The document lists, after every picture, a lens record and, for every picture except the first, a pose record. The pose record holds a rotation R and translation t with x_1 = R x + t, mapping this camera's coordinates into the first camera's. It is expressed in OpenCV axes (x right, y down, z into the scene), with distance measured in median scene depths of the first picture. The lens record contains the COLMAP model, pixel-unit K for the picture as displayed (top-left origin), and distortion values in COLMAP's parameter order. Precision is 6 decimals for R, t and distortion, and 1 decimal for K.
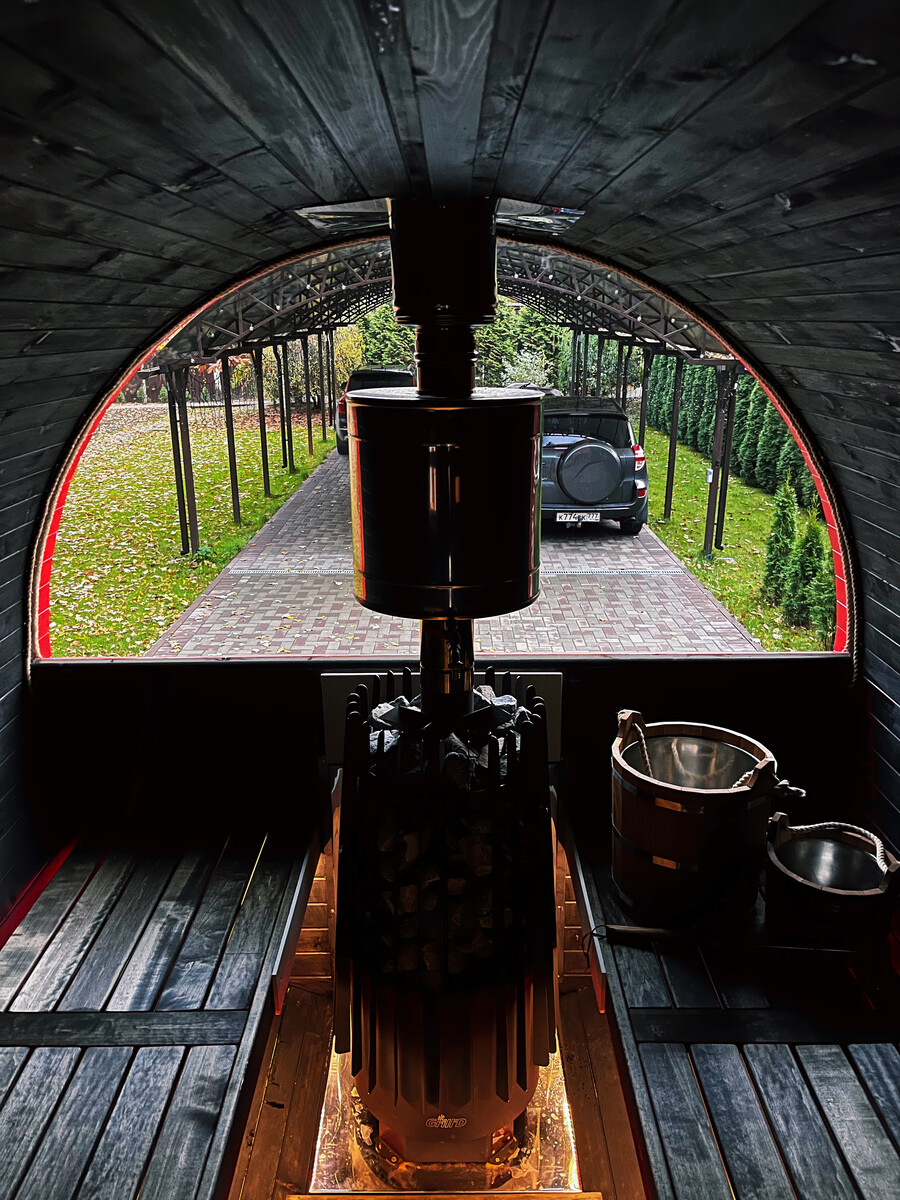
lens RADIAL K [[901.1, 0, 450.0], [0, 901.1, 600.0], [0, 0, 1]] dist [0.004385, -0.005662]
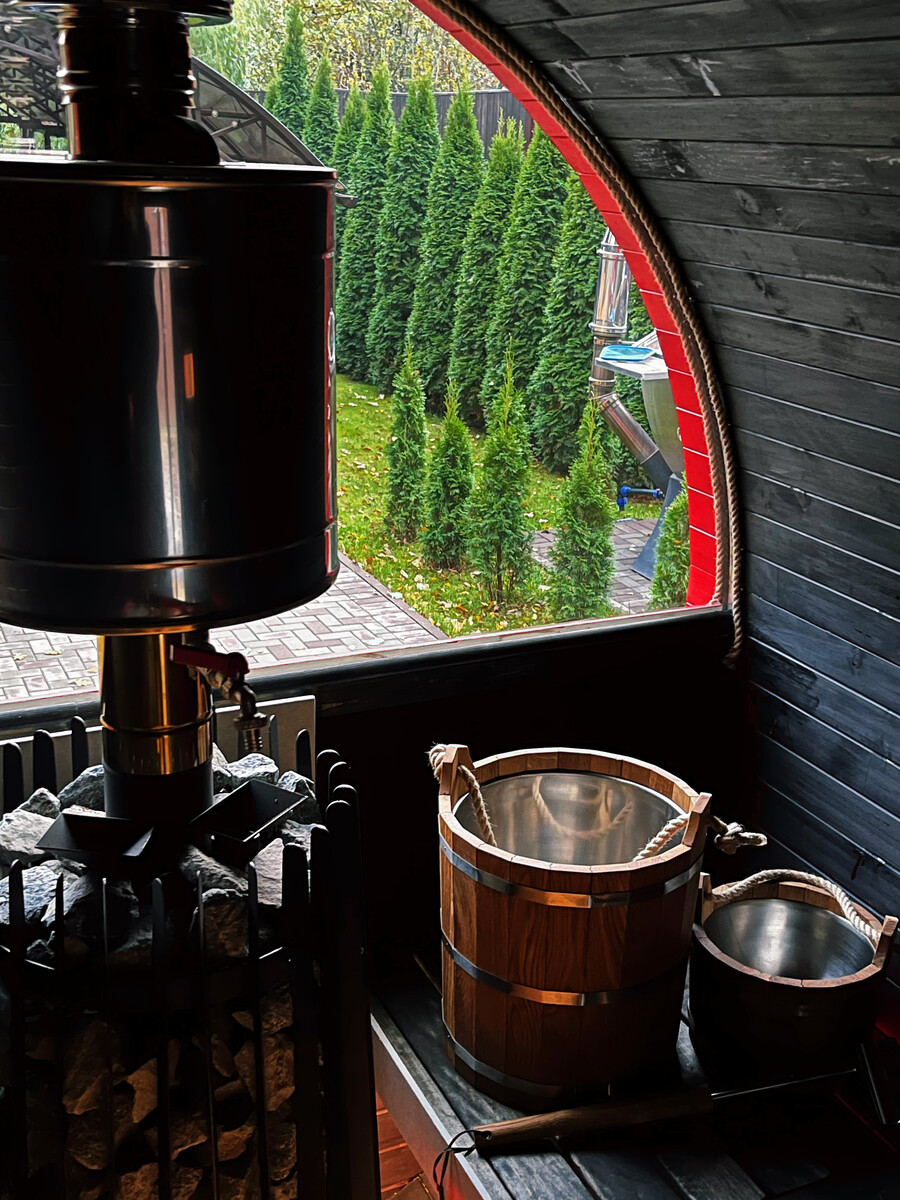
lens RADIAL K [[1325.6, 0, 450.0], [0, 1325.6, 600.0], [0, 0, 1]] dist [0.028865, -0.017915]
pose [[0.898555, -0.105982, 0.425872, -0.045435], [0.089768, 0.994271, 0.058032, -0.005750], [-0.429582, -0.013915, 0.902921, 0.070830]]
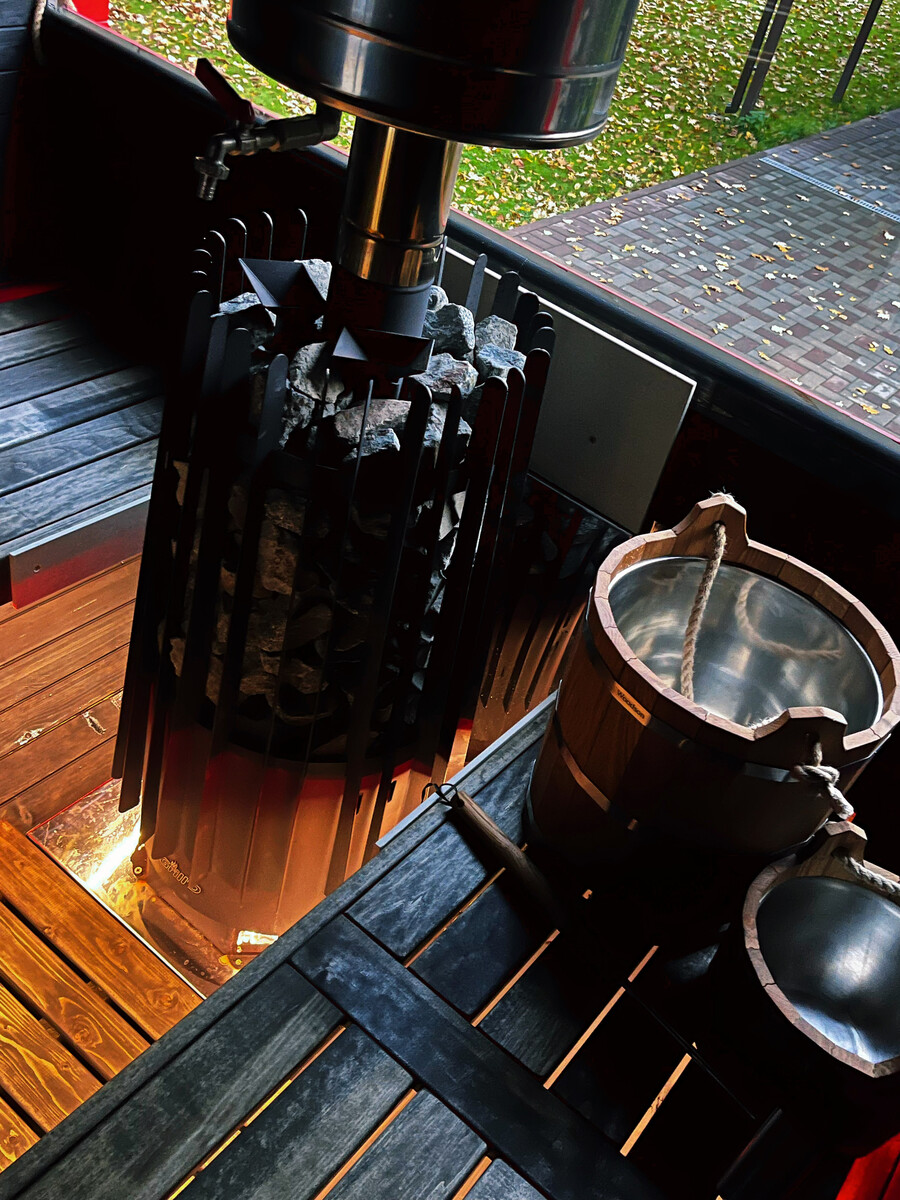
lens RADIAL K [[1127.2, 0, 450.8], [0, 1127.2, 620.1], [0, 0, 1]] dist [0.016673, 0.005511]
pose [[0.770017, 0.535205, -0.347316, 0.099415], [-0.387741, 0.824851, 0.411433, -0.005169], [0.506685, -0.182142, 0.842671, 0.116554]]
